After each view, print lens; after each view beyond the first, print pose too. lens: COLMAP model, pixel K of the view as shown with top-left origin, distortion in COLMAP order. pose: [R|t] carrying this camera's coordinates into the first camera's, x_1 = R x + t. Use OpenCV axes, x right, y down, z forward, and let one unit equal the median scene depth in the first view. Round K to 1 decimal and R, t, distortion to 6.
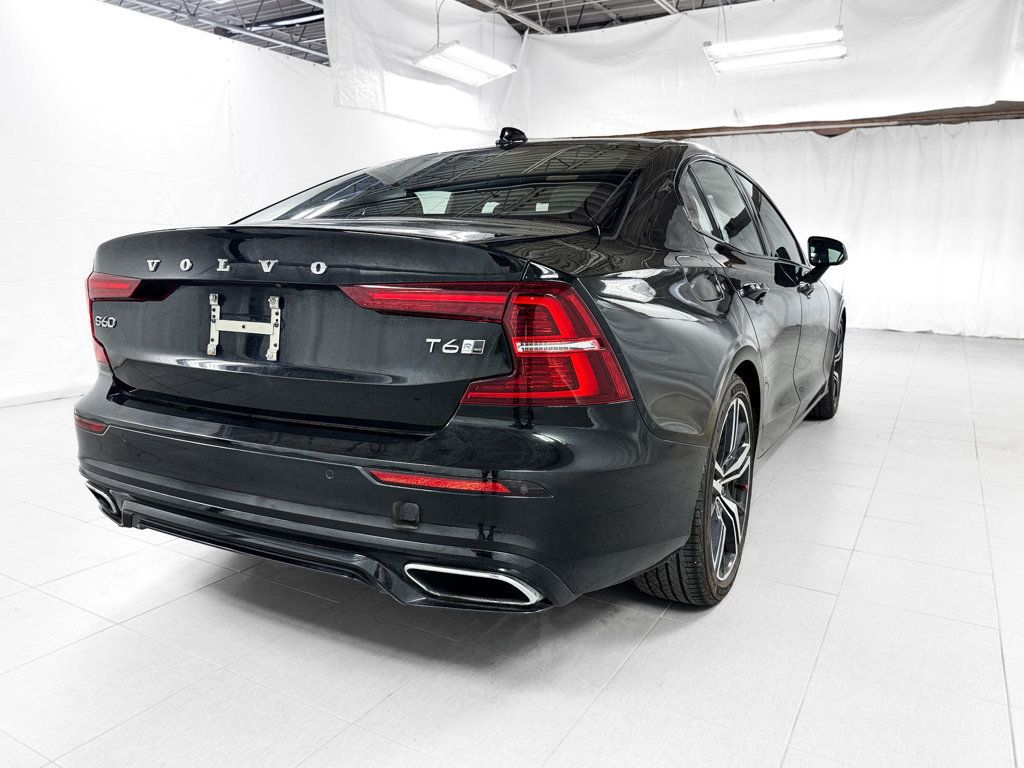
lens RADIAL K [[756.3, 0, 481.5], [0, 756.3, 394.5], [0, 0, 1]] dist [0.036872, -0.028483]
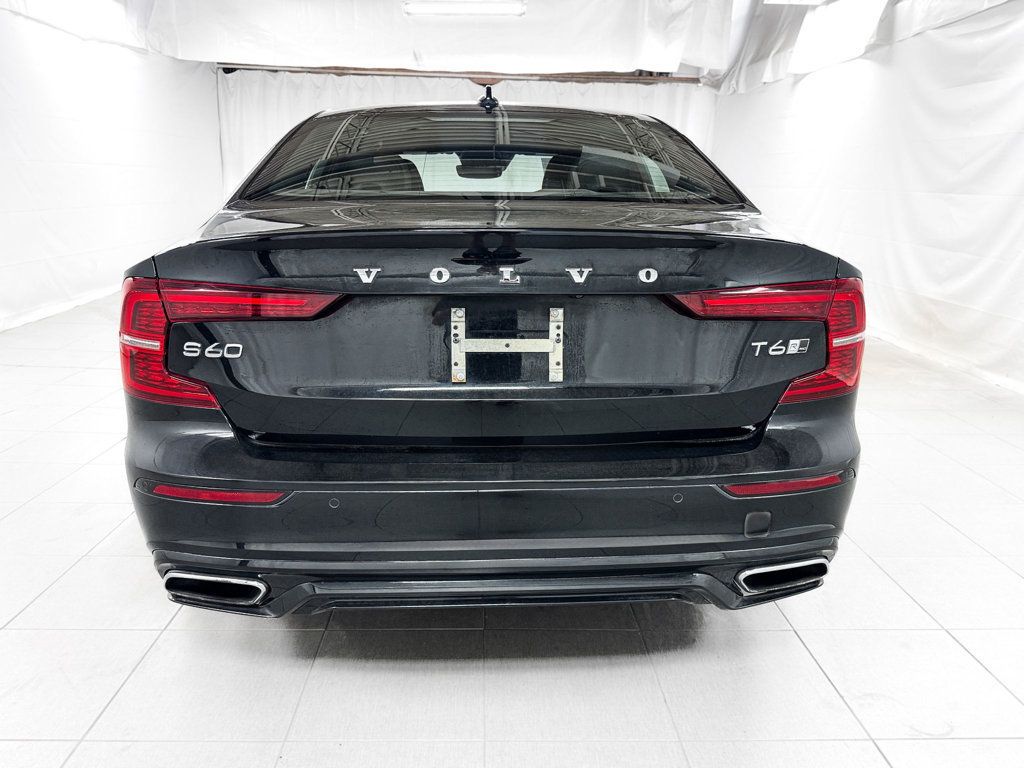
lens RADIAL K [[756.3, 0, 494.2], [0, 756.3, 384.9], [0, 0, 1]] dist [0.036872, -0.028483]
pose [[0.848844, -0.133825, 0.511424, -0.674009], [0.094917, 0.990288, 0.101589, -0.117418], [-0.520052, -0.037690, 0.853302, 0.259516]]
